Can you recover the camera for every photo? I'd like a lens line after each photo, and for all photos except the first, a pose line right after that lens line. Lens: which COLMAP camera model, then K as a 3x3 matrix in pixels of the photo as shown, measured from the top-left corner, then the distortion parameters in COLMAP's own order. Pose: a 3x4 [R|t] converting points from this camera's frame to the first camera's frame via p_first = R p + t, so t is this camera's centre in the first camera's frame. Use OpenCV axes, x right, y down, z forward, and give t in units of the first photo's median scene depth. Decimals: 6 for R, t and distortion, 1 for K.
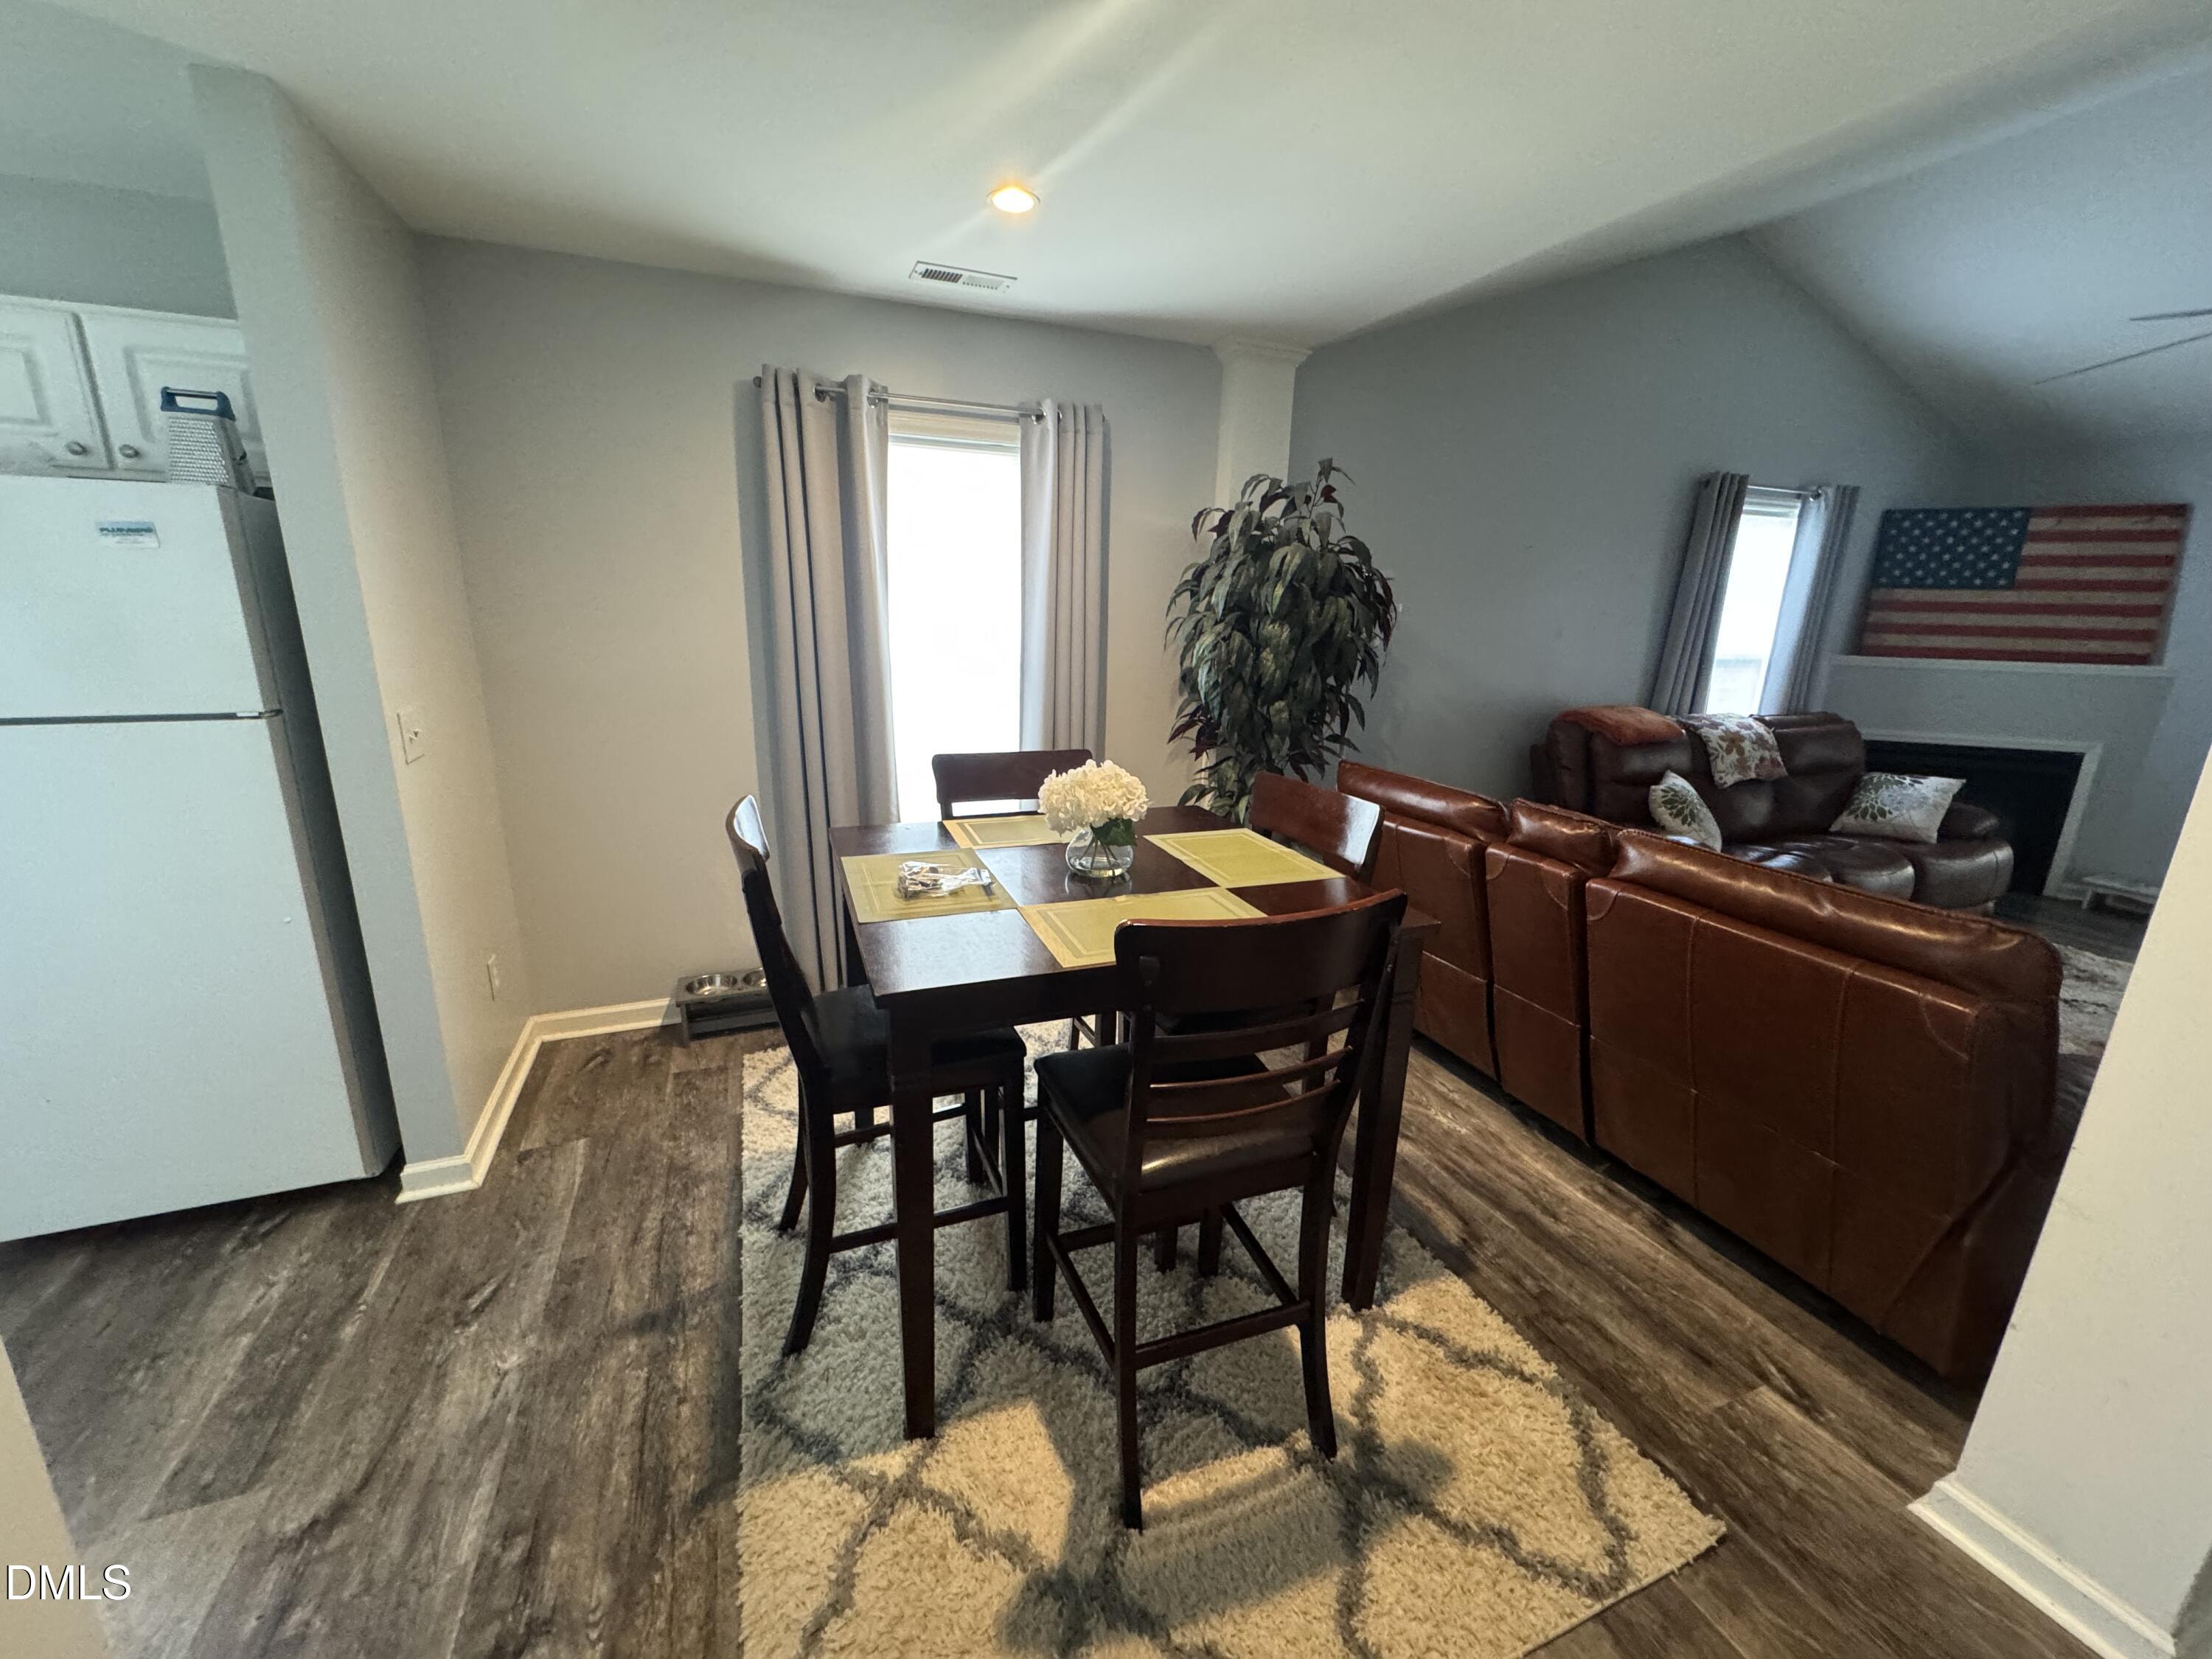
lens RADIAL K [[884.2, 0, 1111.7], [0, 884.2, 828.4], [0, 0, 1]] dist [0.001156, 0.000004]
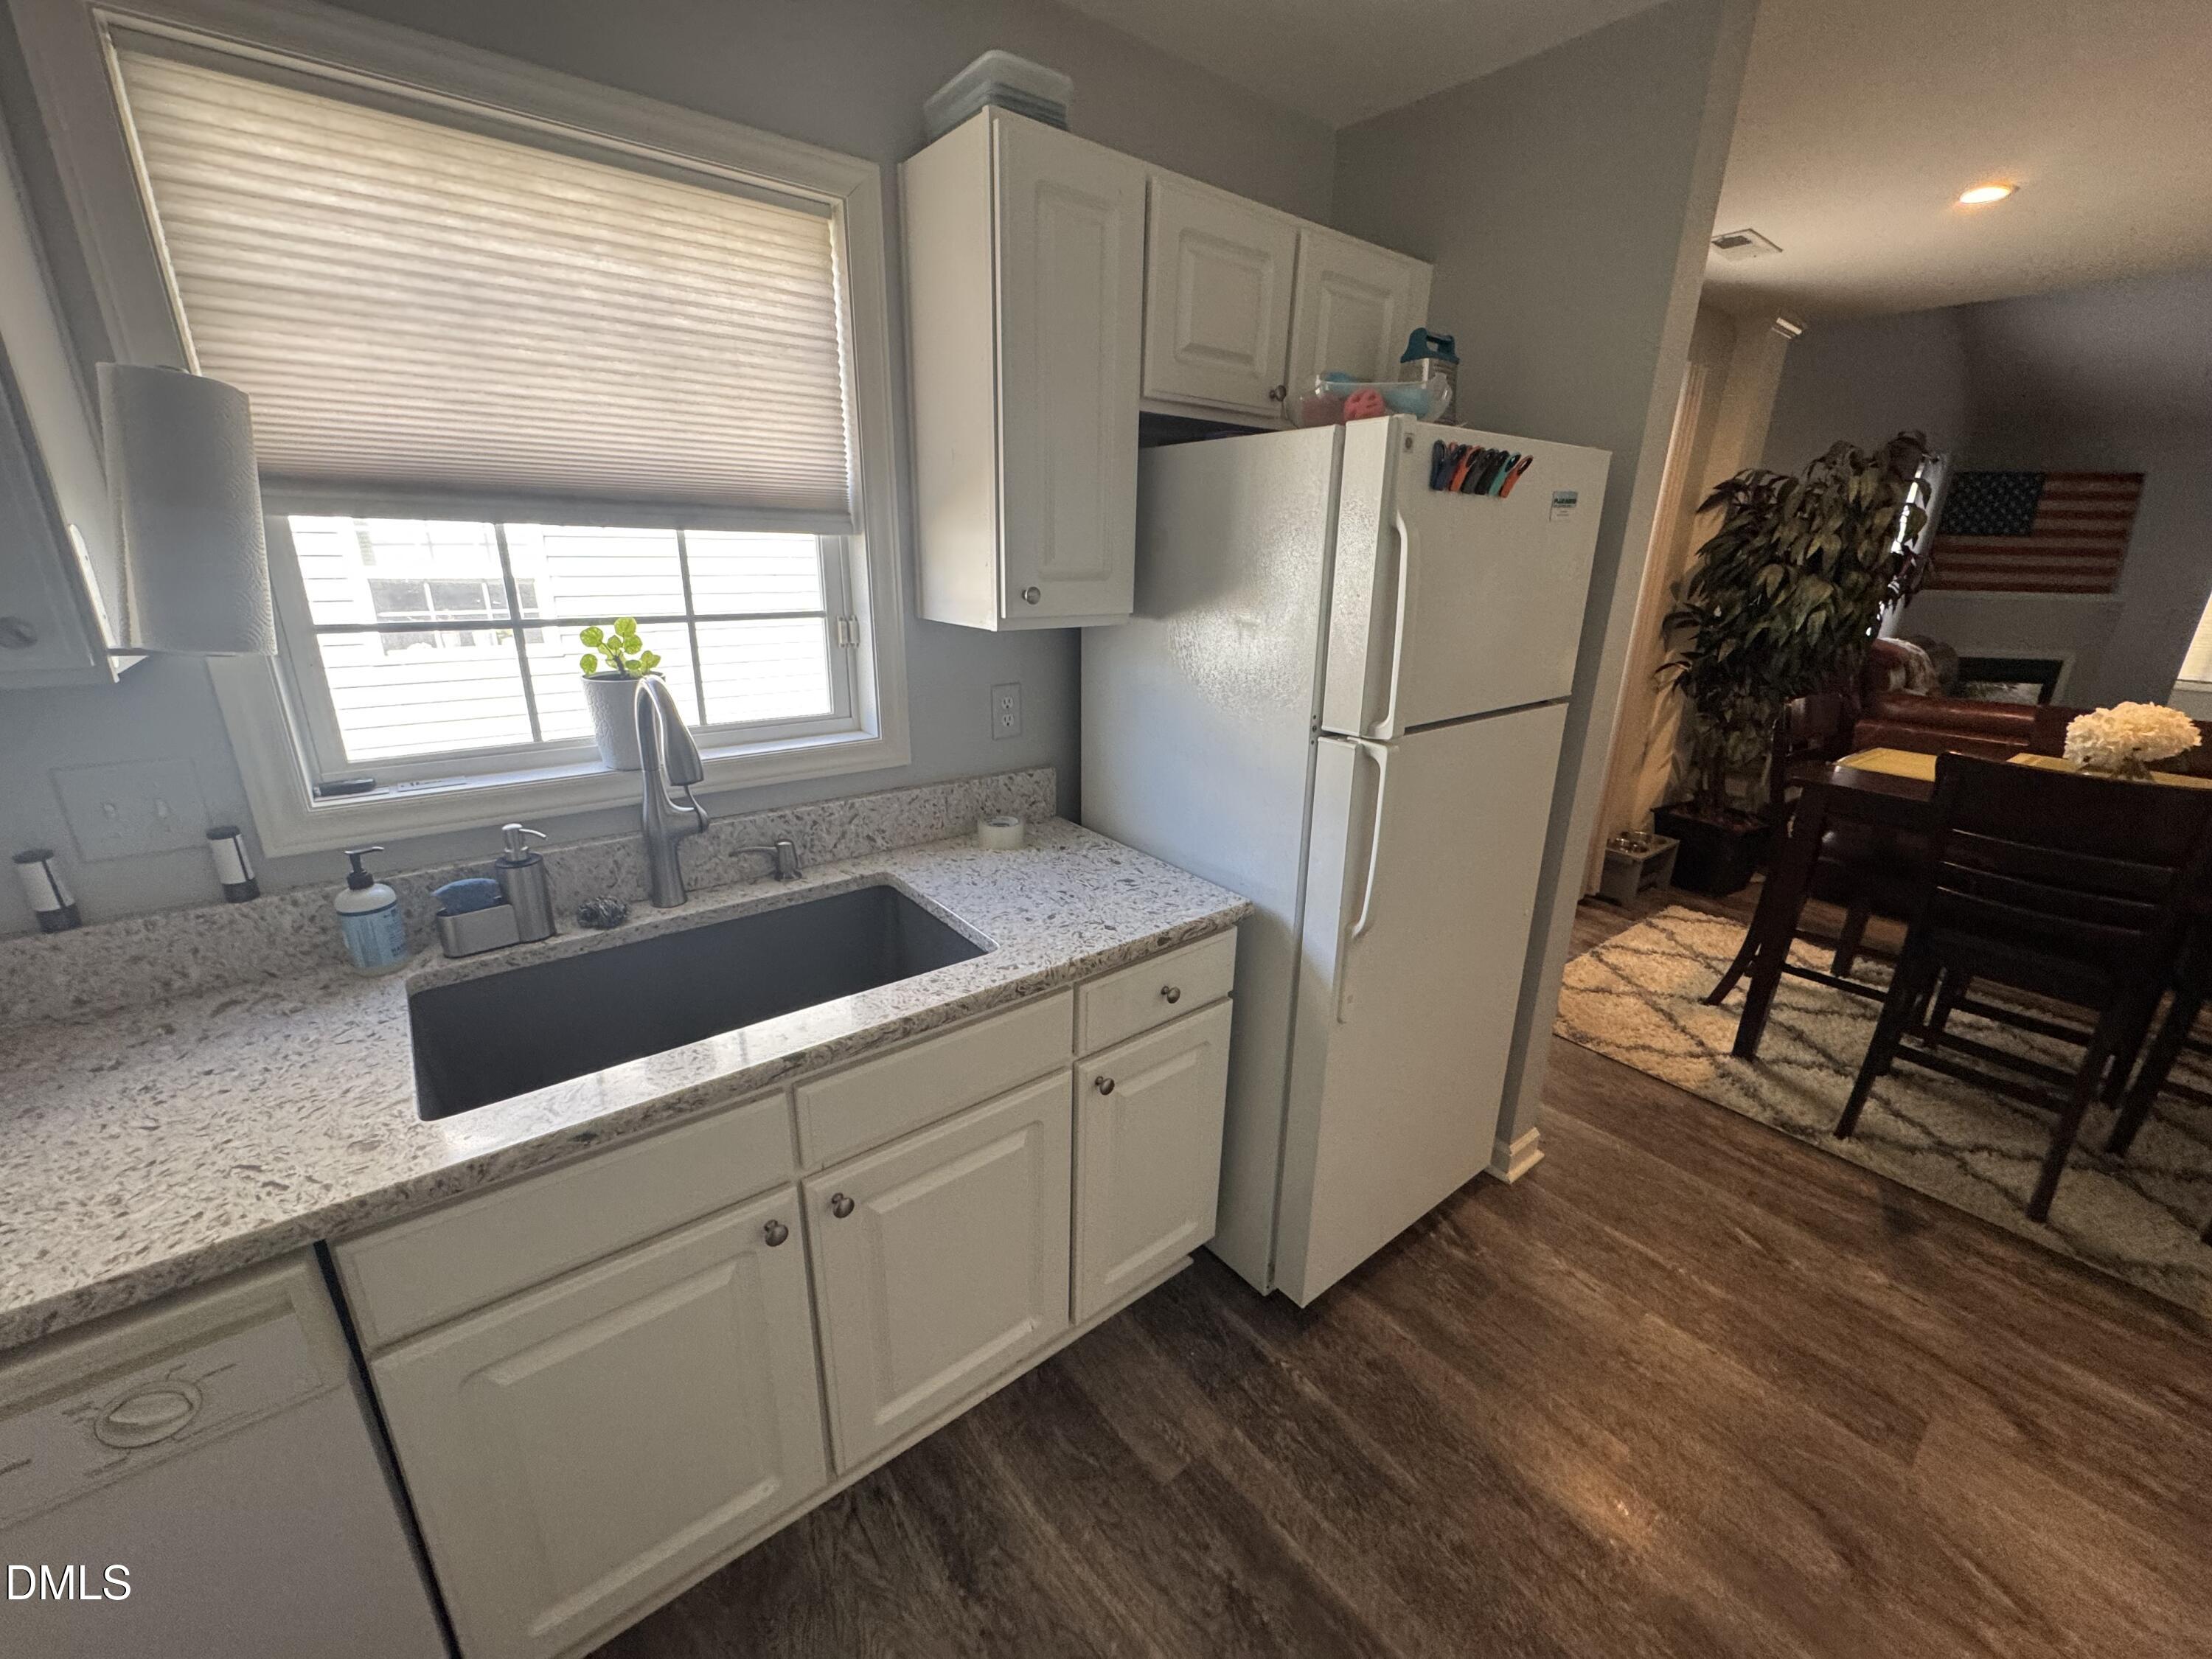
lens RADIAL K [[882.0, 0, 1101.5], [0, 882.0, 831.2], [0, 0, 1]] dist [-0.001449, -0.000218]
pose [[0.960074, -0.090833, 0.264590, -0.758659], [0.071403, 0.994057, 0.082169, -0.044728], [-0.270481, -0.059995, 0.960854, 0.099873]]
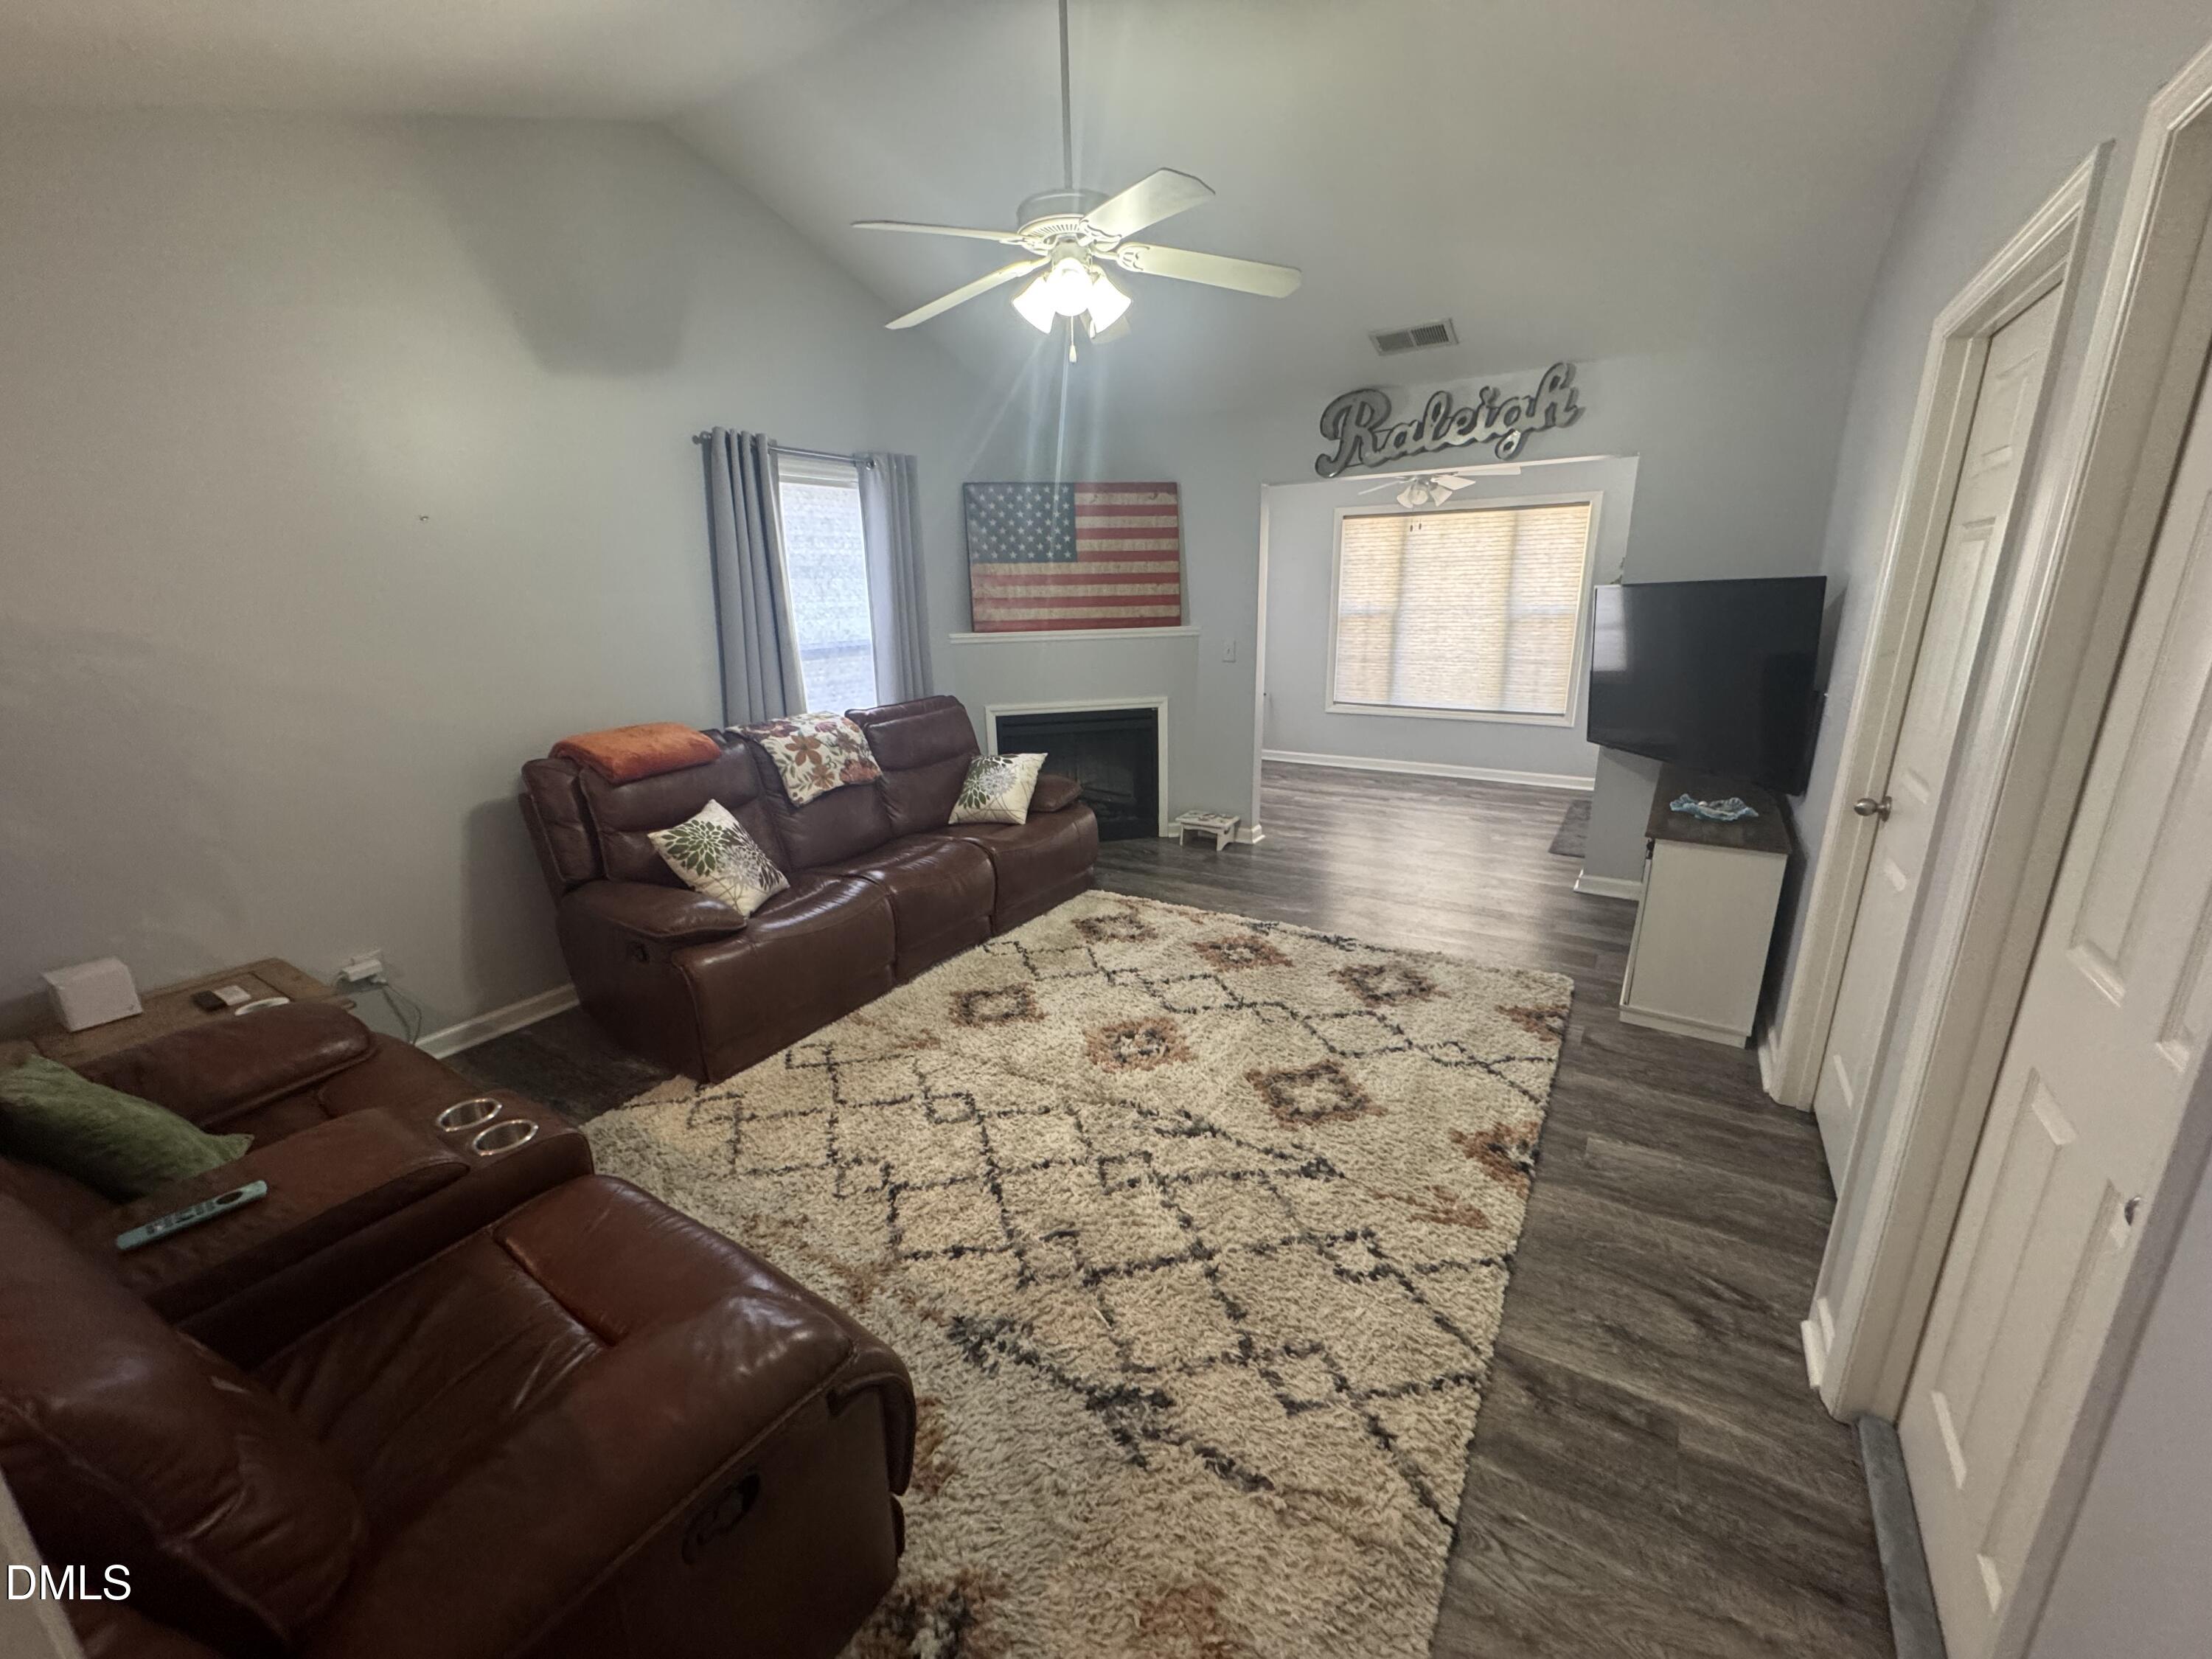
lens RADIAL K [[882.0, 0, 1101.5], [0, 882.0, 831.2], [0, 0, 1]] dist [-0.001449, -0.000218]
pose [[0.817217, -0.193134, 0.543007, 0.450294], [0.180417, 0.980553, 0.077235, -0.033527], [-0.547364, 0.034850, 0.836169, 0.128481]]
